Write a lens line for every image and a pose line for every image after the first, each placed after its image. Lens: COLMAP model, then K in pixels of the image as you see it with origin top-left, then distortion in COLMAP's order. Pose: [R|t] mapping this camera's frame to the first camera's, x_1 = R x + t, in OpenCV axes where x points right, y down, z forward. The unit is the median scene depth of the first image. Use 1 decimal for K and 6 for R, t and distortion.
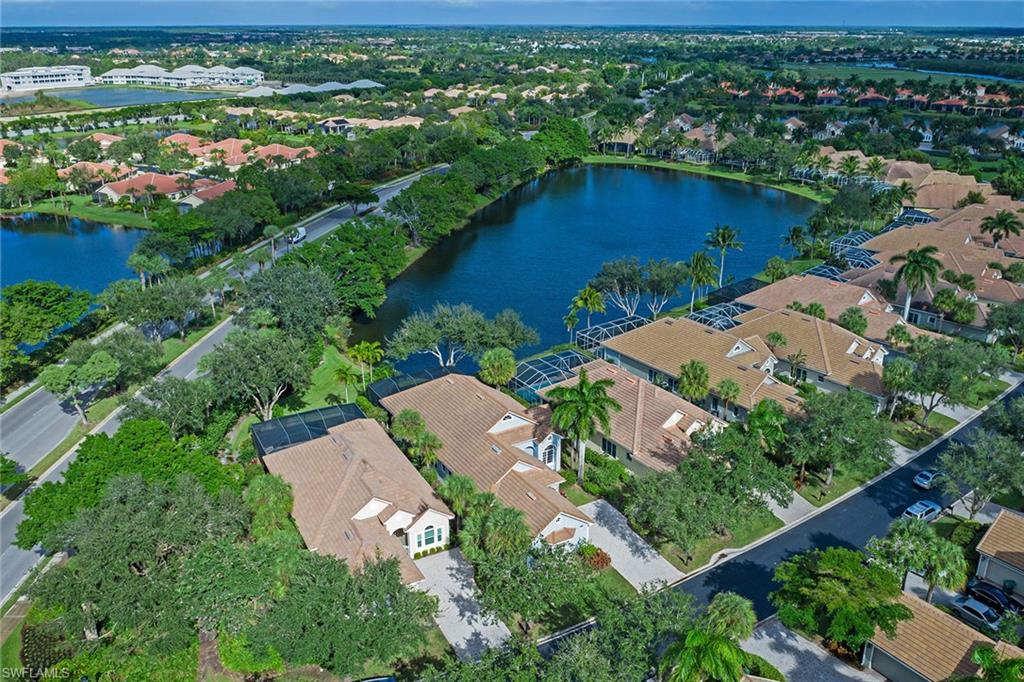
lens RADIAL K [[822.7, 0, 501.5], [0, 822.7, 343.1], [0, 0, 1]] dist [-0.036043, 0.021518]
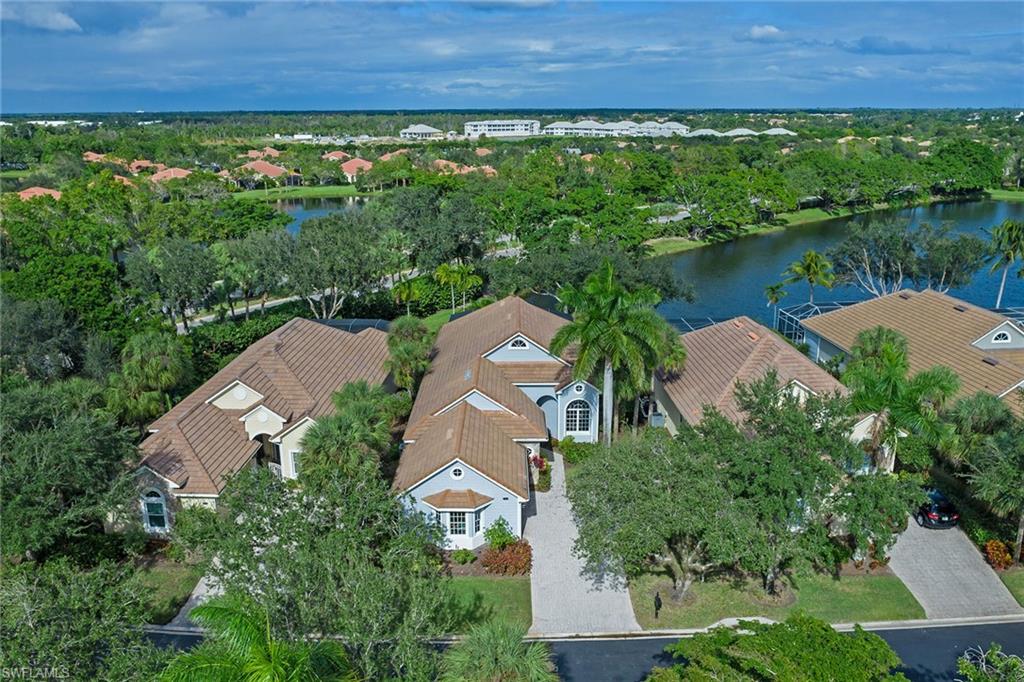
lens RADIAL K [[822.7, 0, 501.9], [0, 822.7, 338.7], [0, 0, 1]] dist [-0.036043, 0.021518]
pose [[0.860176, 0.141306, -0.490031, 0.096730], [-0.188878, 0.980791, -0.048724, 0.036730], [0.473733, 0.134467, 0.870342, 0.123896]]
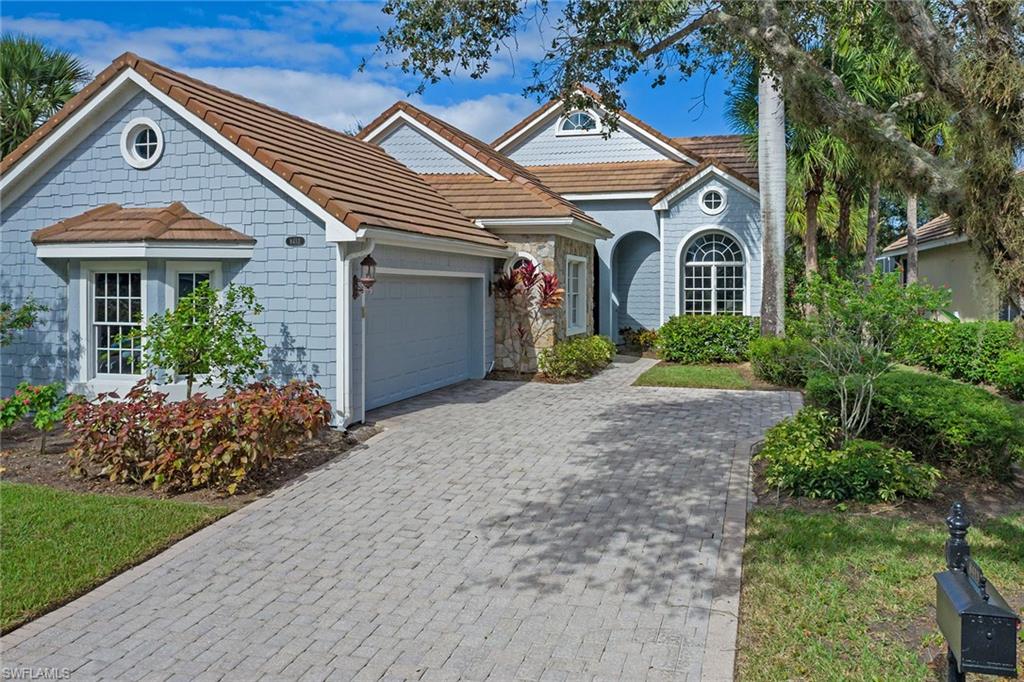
lens RADIAL K [[822.7, 0, 513.5], [0, 822.7, 306.6], [0, 0, 1]] dist [-0.036043, 0.021518]
pose [[0.679537, 0.019655, -0.733378, 0.062661], [-0.275085, 0.933535, -0.229870, 0.068039], [0.680116, 0.357946, 0.639778, 0.246055]]
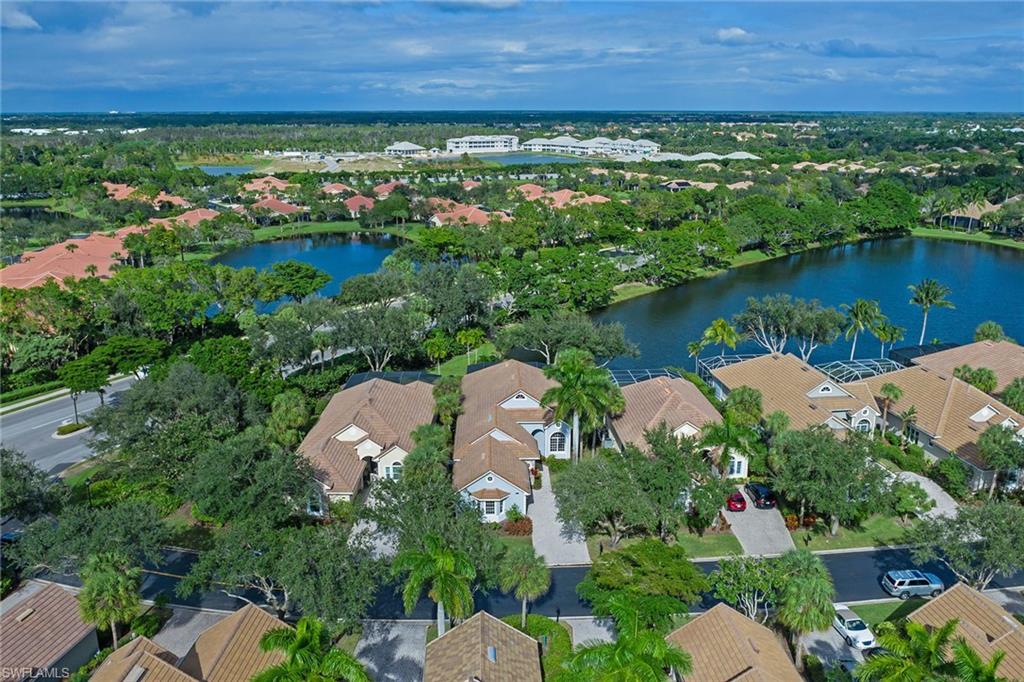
lens RADIAL K [[822.7, 0, 489.4], [0, 822.7, 321.4], [0, 0, 1]] dist [-0.036043, 0.021518]
pose [[0.866644, 0.125642, -0.482848, 0.142355], [-0.182397, 0.980569, -0.072222, 0.023964], [0.464391, 0.150660, 0.872721, 0.011802]]
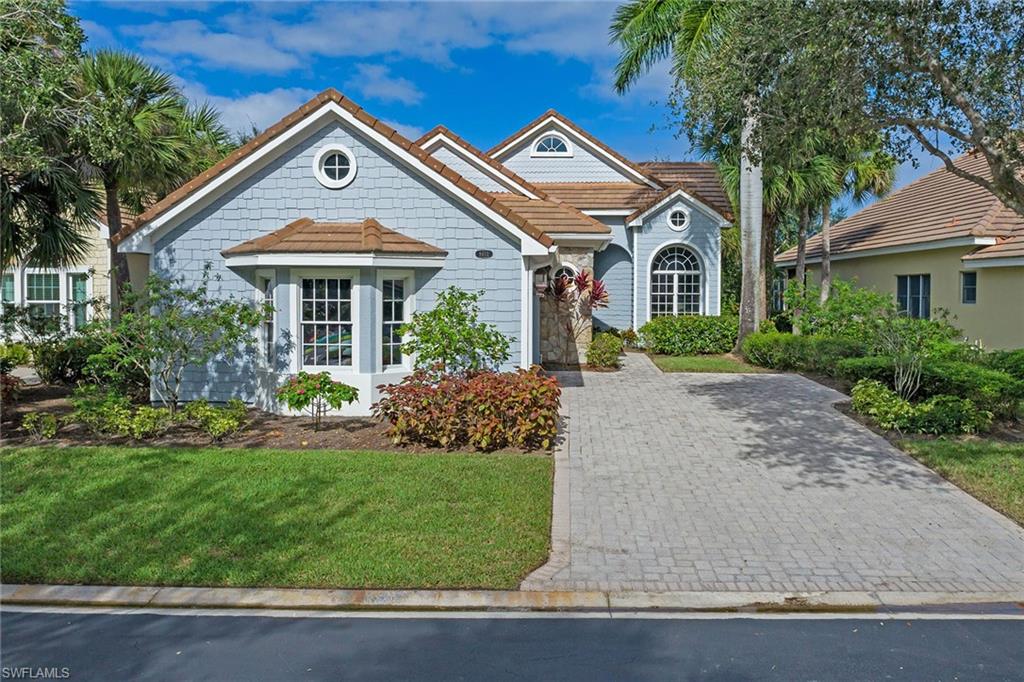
lens RADIAL K [[822.7, 0, 511.4], [0, 822.7, 338.1], [0, 0, 1]] dist [-0.036043, 0.021518]
pose [[0.826869, 0.036752, -0.561193, 0.054946], [-0.214545, 0.943013, -0.254356, 0.075708], [0.519864, 0.330720, 0.787633, 0.227004]]
